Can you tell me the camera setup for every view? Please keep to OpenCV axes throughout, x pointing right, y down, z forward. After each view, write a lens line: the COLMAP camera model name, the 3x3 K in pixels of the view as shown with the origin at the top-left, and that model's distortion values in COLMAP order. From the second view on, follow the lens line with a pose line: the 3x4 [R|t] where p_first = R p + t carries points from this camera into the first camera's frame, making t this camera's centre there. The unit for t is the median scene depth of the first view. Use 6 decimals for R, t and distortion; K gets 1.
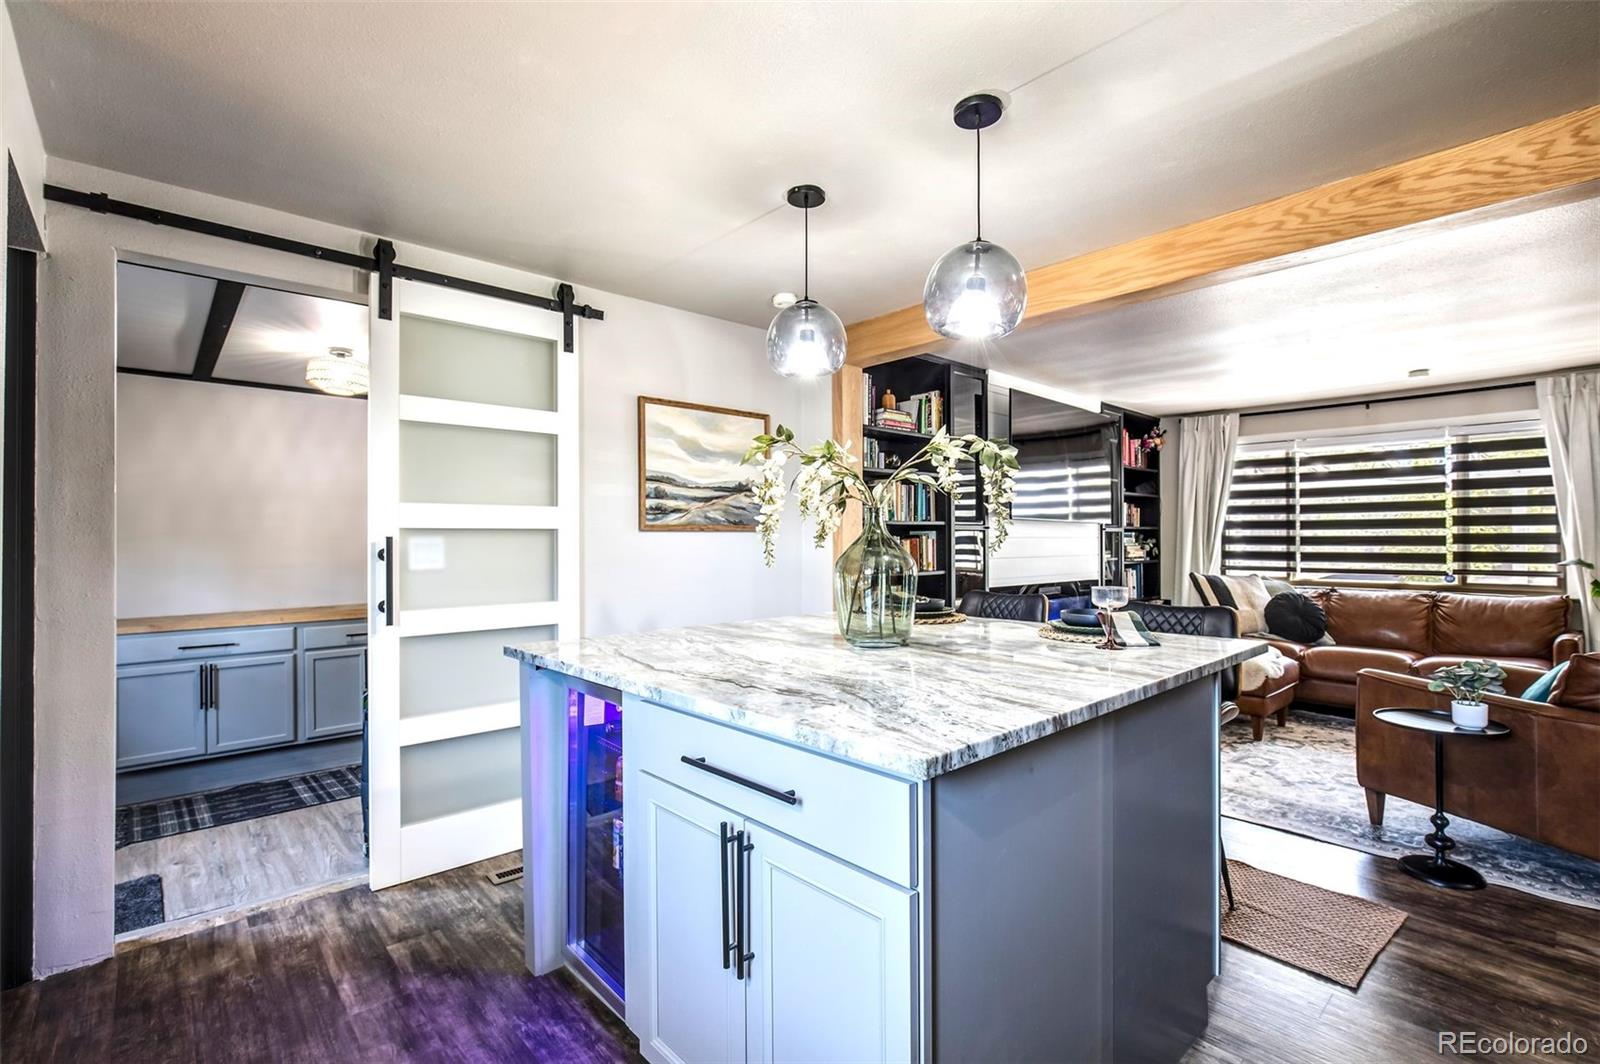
lens RADIAL K [[733.3, 0, 805.9], [0, 733.3, 529.8], [0, 0, 1]] dist [-0.017777, 0.005012]
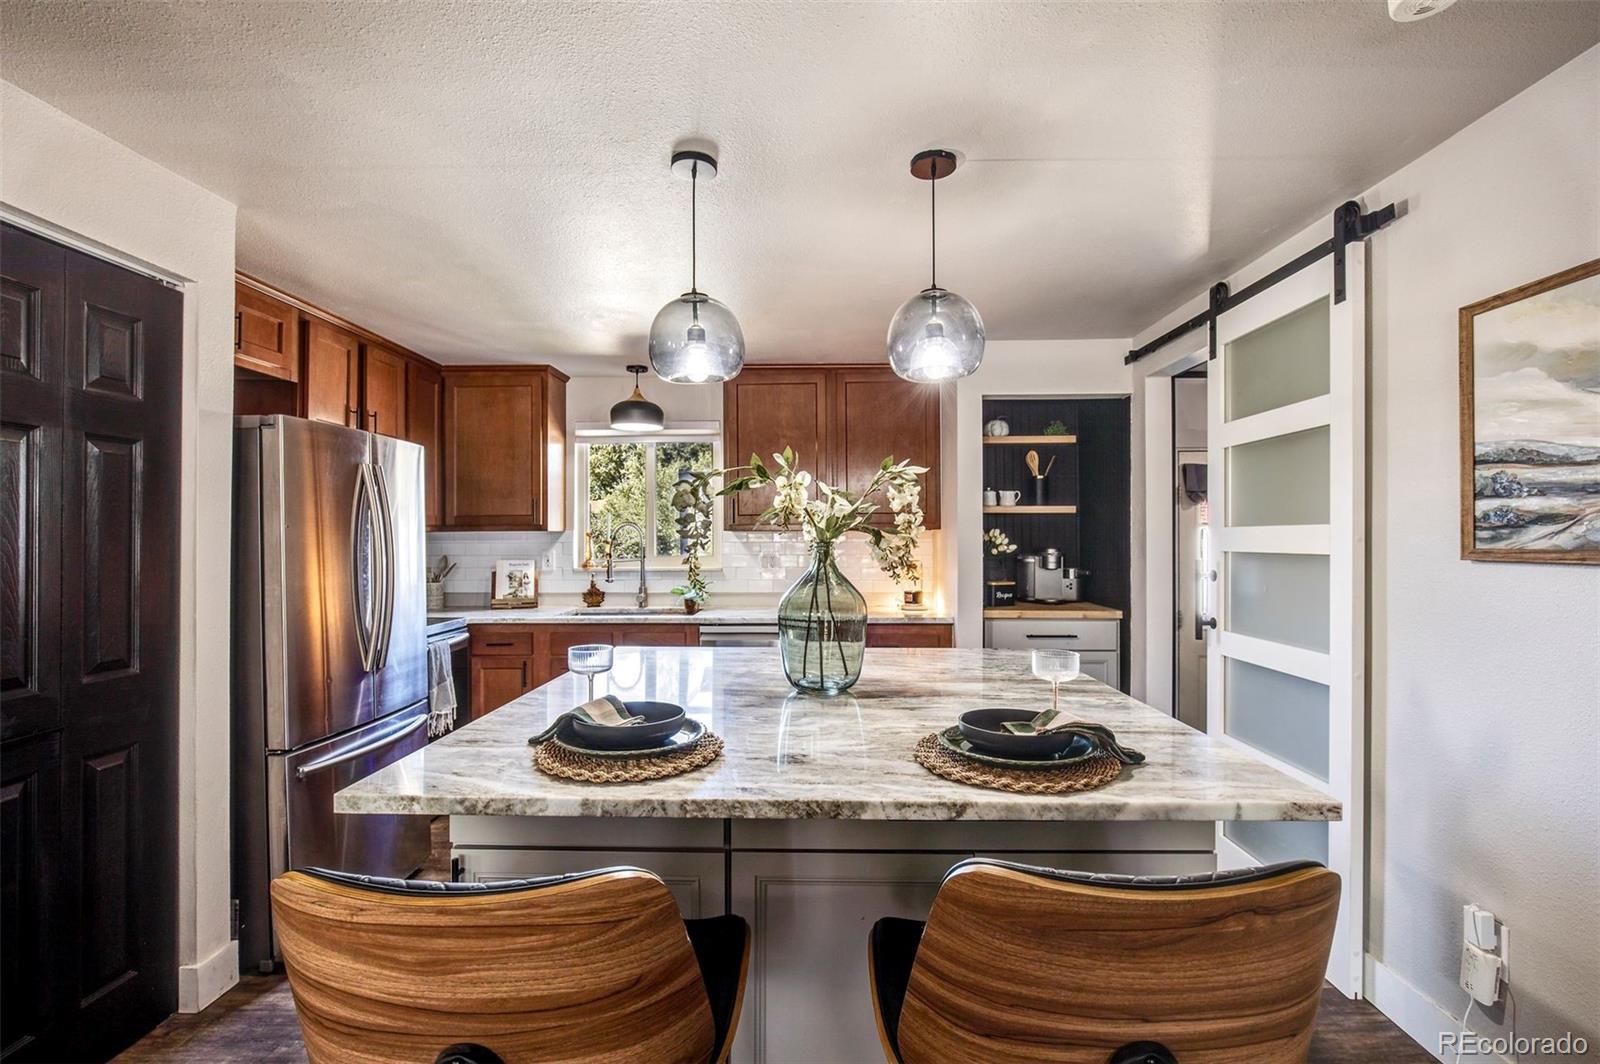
lens RADIAL K [[733.3, 0, 802.5], [0, 733.3, 534.2], [0, 0, 1]] dist [-0.017777, 0.005012]
pose [[-0.701356, -0.000415, -0.712811, 0.337235], [0.010578, 0.999884, -0.010990, -0.011698], [0.712732, -0.015248, -0.701270, 0.705331]]
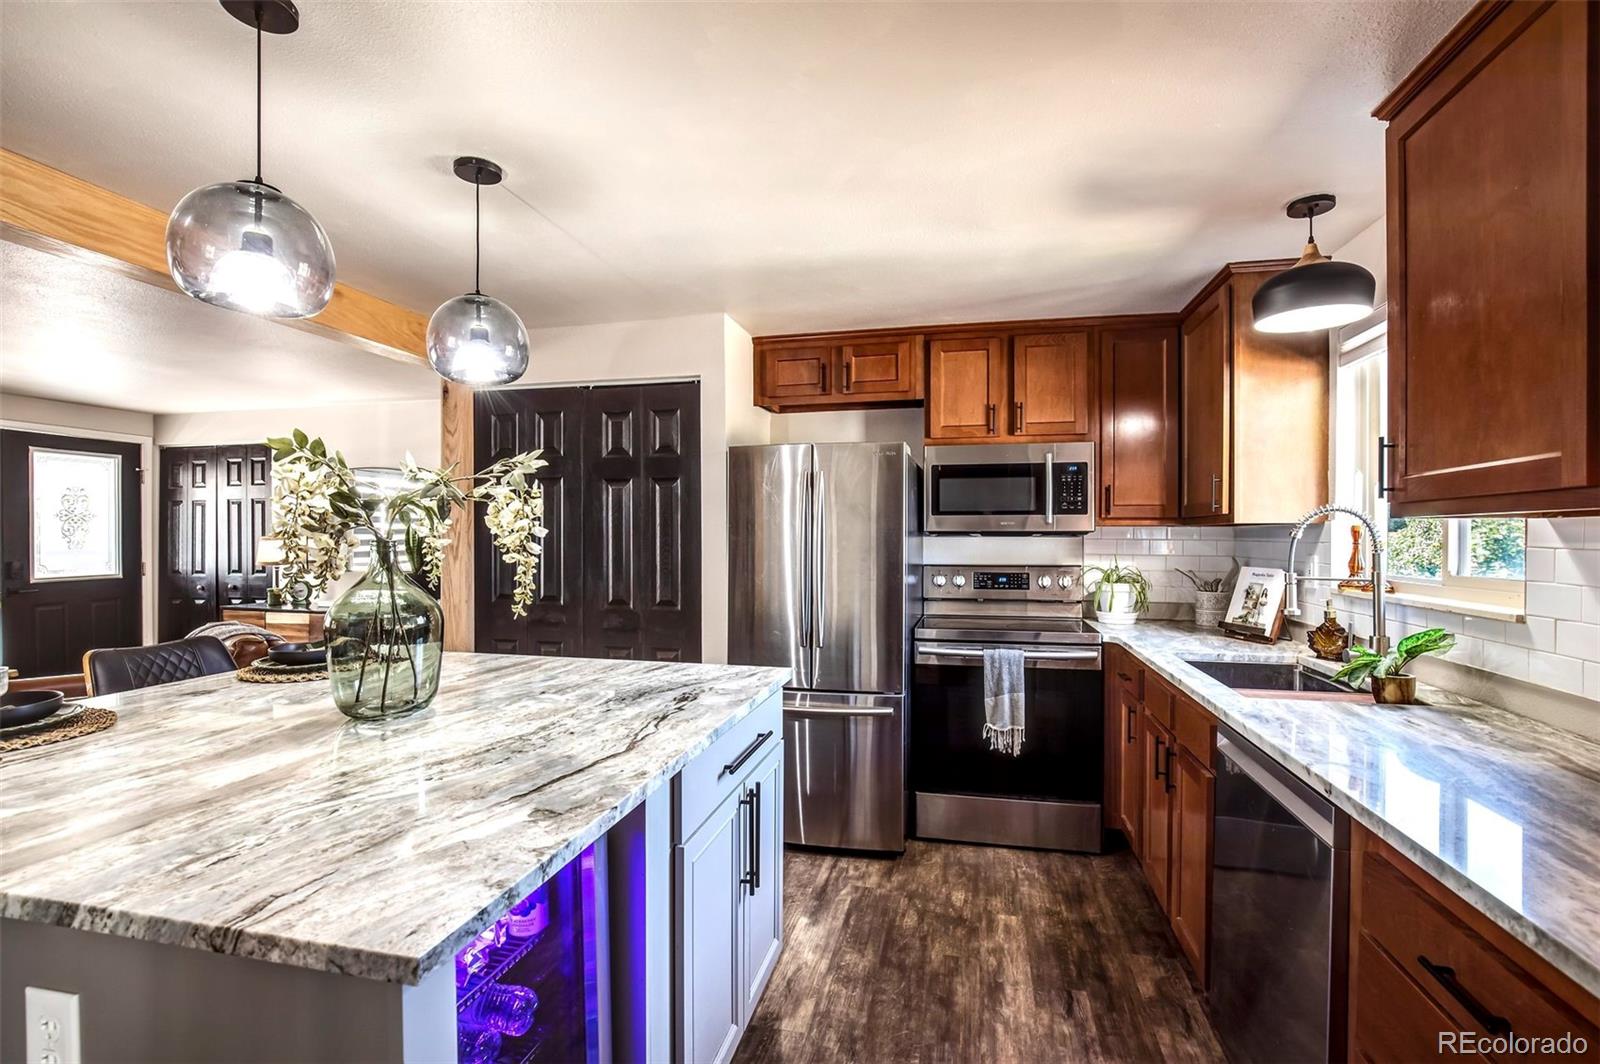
lens RADIAL K [[733.3, 0, 799.4], [0, 733.3, 532.0], [0, 0, 1]] dist [-0.017777, 0.005012]
pose [[-0.559117, 0.004393, 0.829077, -0.343435], [-0.009162, 0.999892, -0.011477, -0.012347], [-0.829038, -0.014013, -0.559017, 0.463381]]
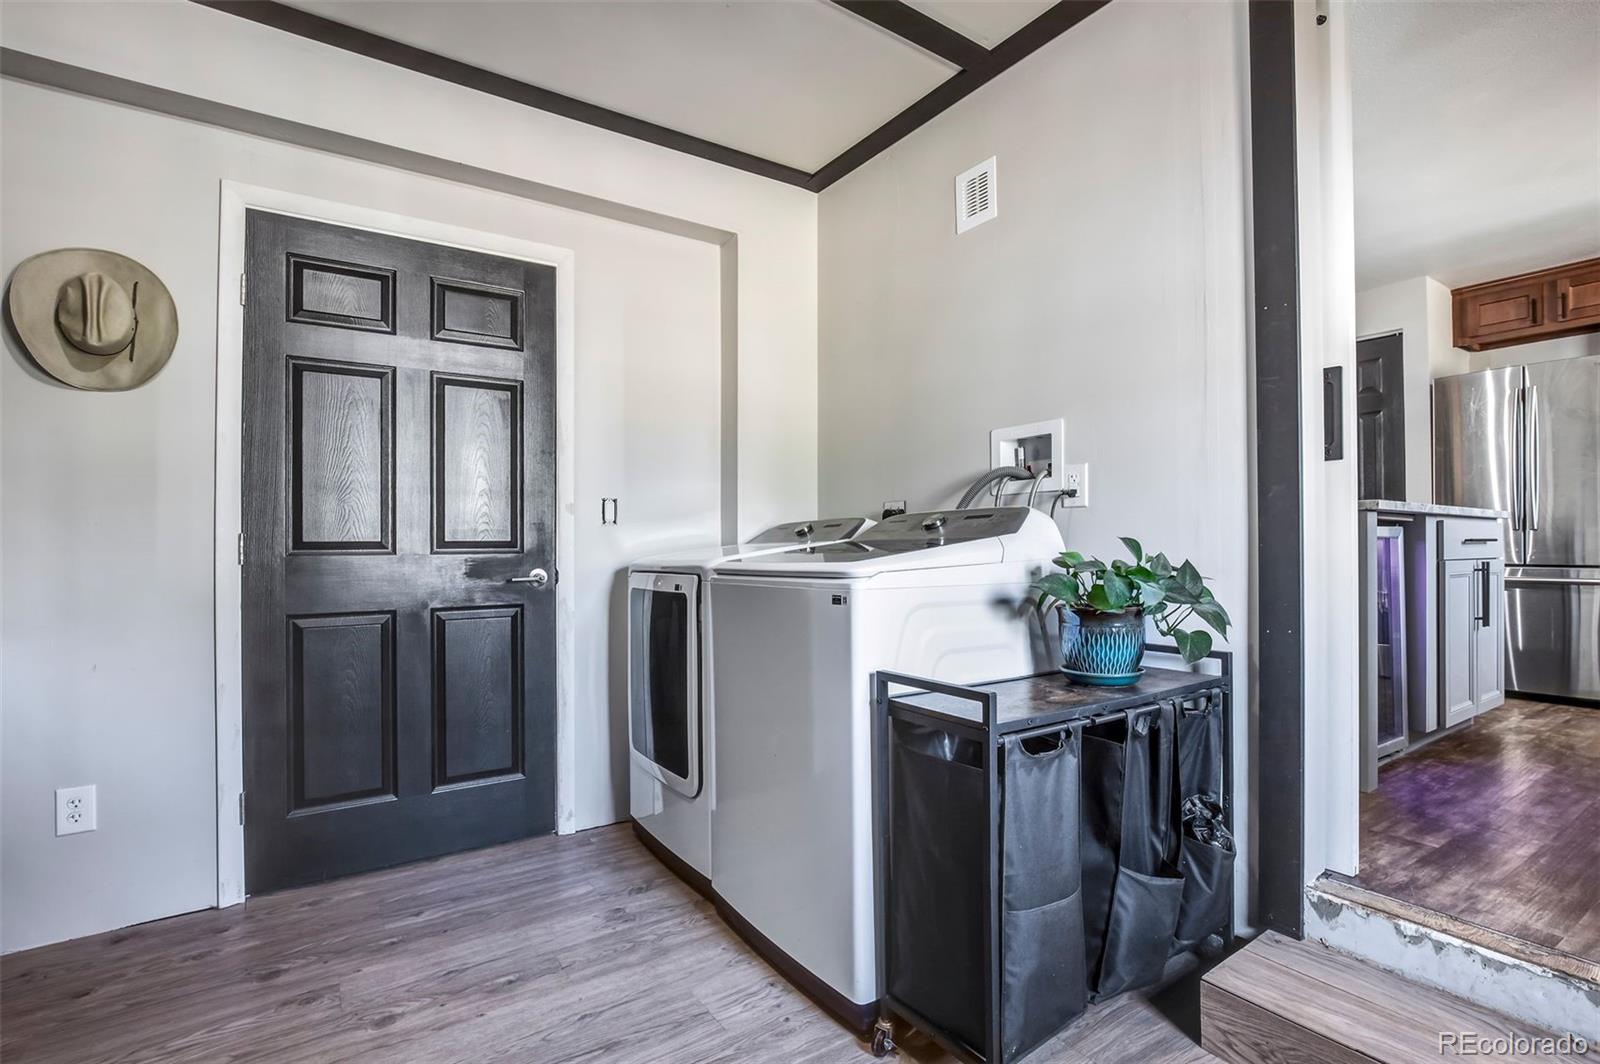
lens RADIAL K [[733.3, 0, 808.1], [0, 733.3, 536.6], [0, 0, 1]] dist [-0.017777, 0.005012]
pose [[0.152785, 0.011631, 0.988191, -0.712185], [-0.007099, 0.999918, -0.010671, 0.104049], [-0.988234, -0.005385, 0.152855, 0.743672]]
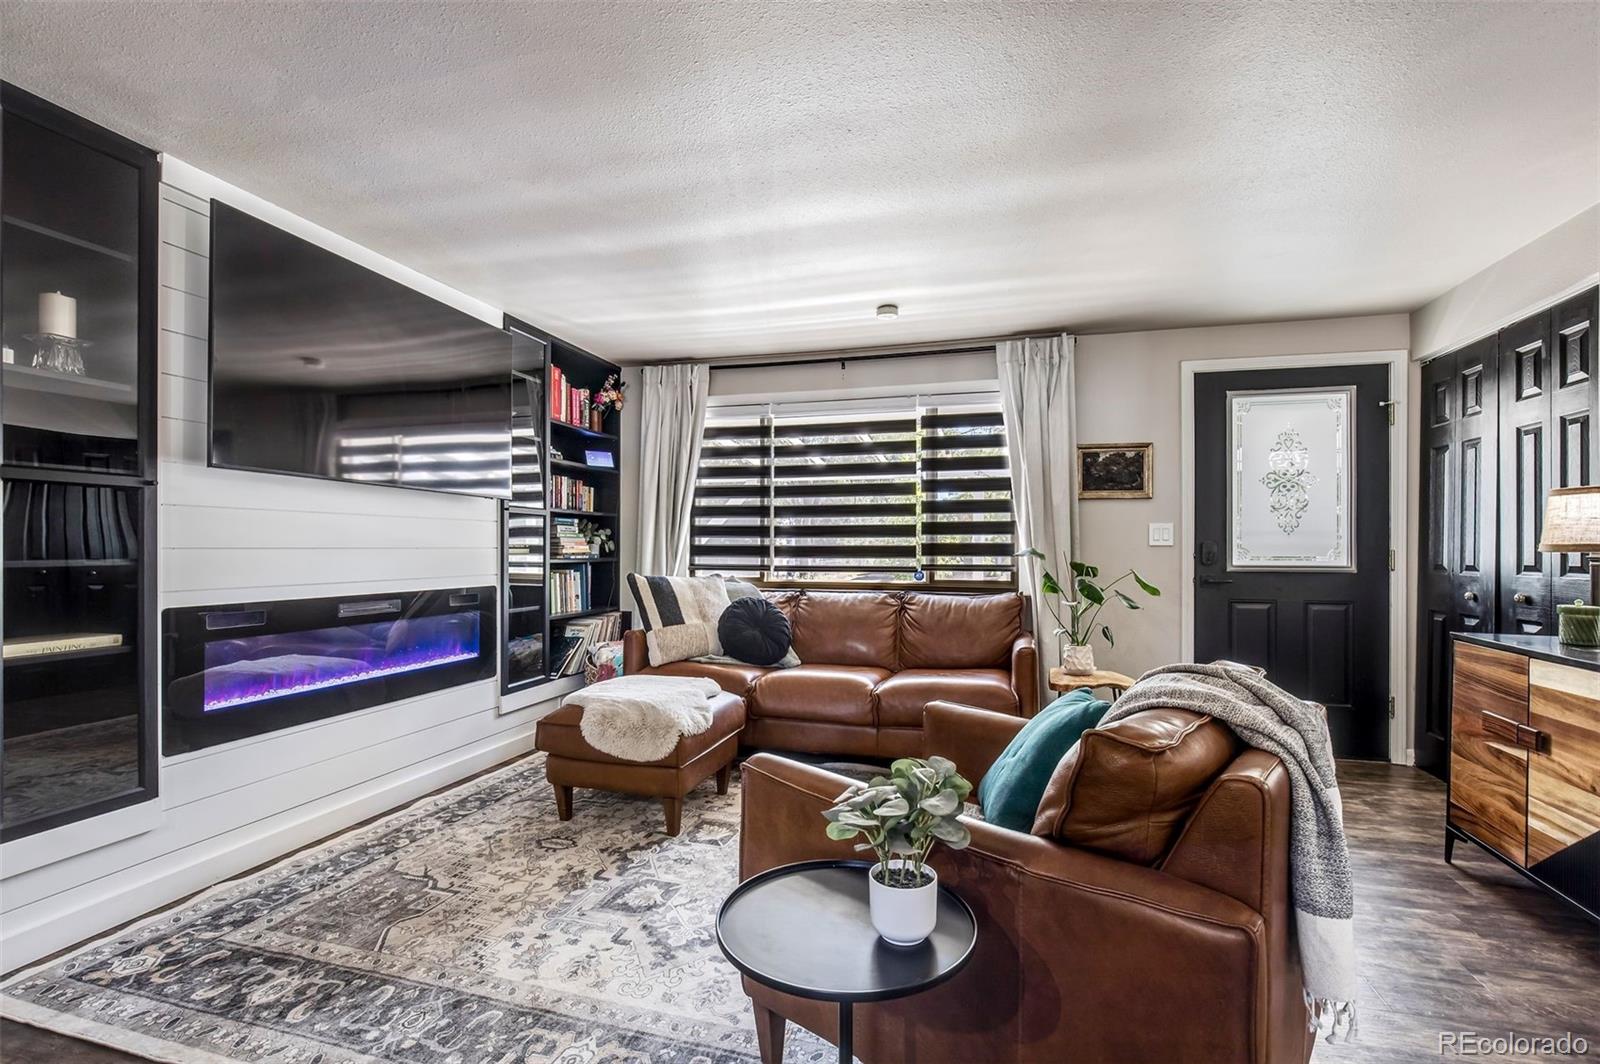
lens RADIAL K [[733.3, 0, 805.8], [0, 733.3, 538.5], [0, 0, 1]] dist [-0.017777, 0.005012]
pose [[0.851706, 0.009183, 0.523939, 0.350817], [-0.009024, 0.999955, -0.002857, 0.029899], [-0.523941, -0.002295, 0.851751, 0.365384]]
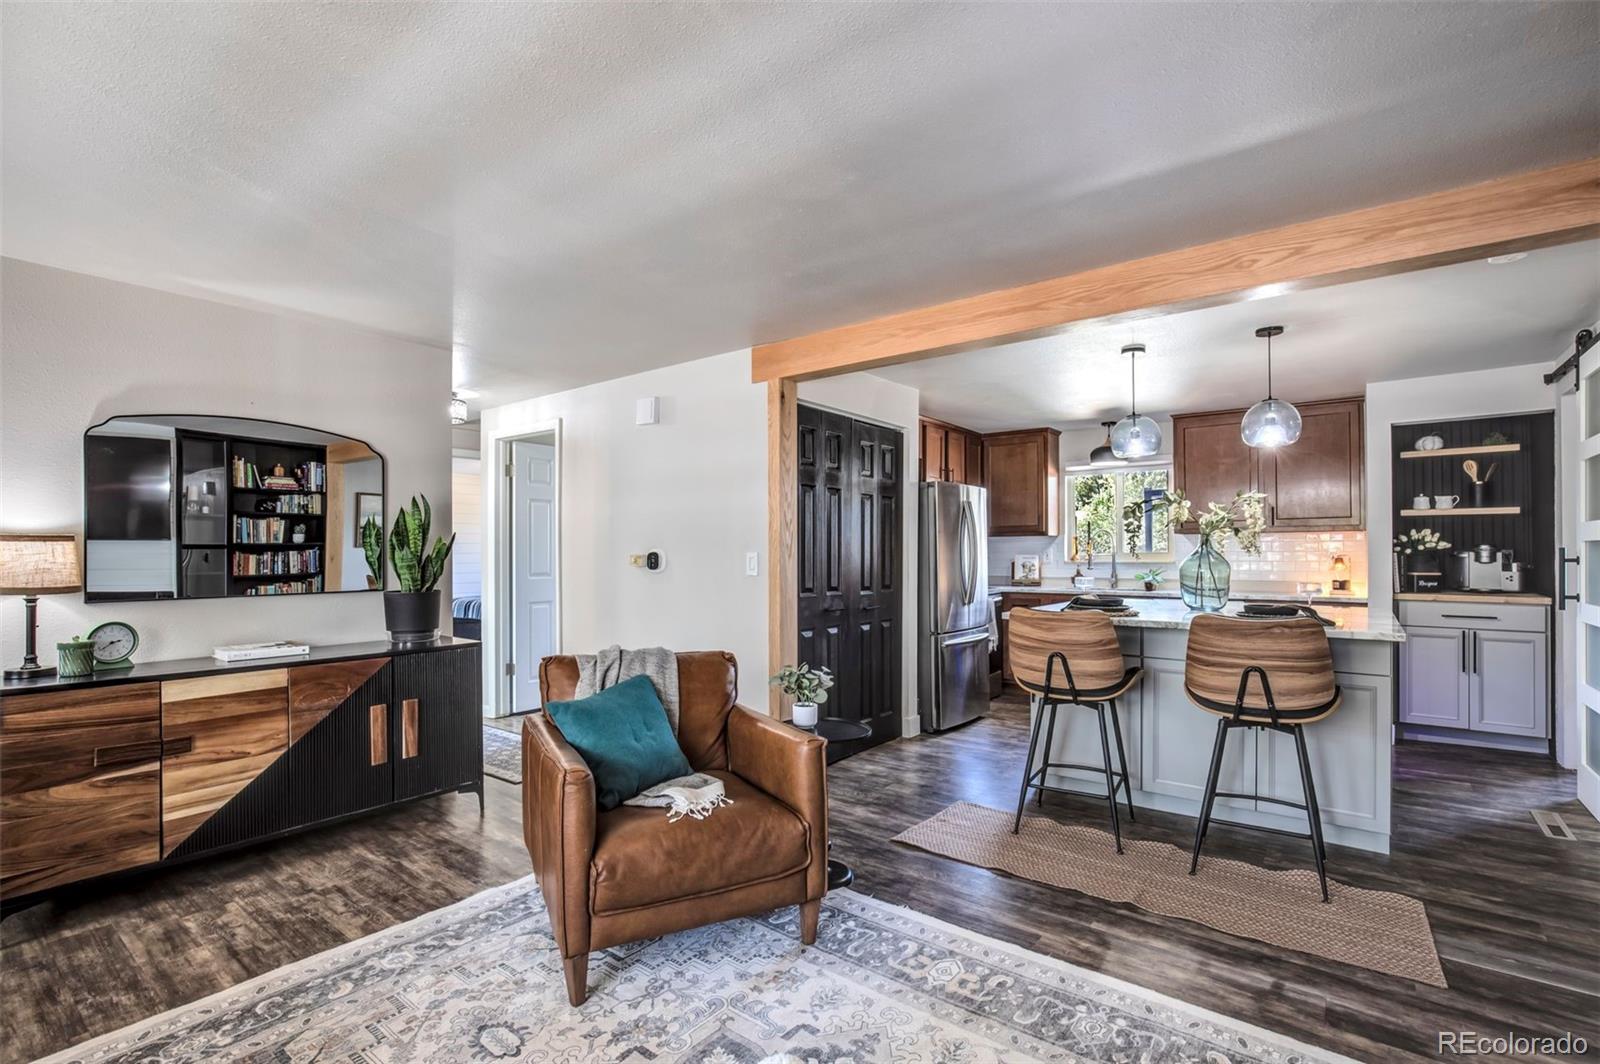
lens RADIAL K [[733.3, 0, 807.7], [0, 733.3, 554.2], [0, 0, 1]] dist [-0.017777, 0.005012]
pose [[-0.985362, 0.005795, -0.170374, 0.590096], [0.007019, 0.999954, -0.006580, 0.011346], [0.170328, -0.007679, -0.985358, 1.120858]]
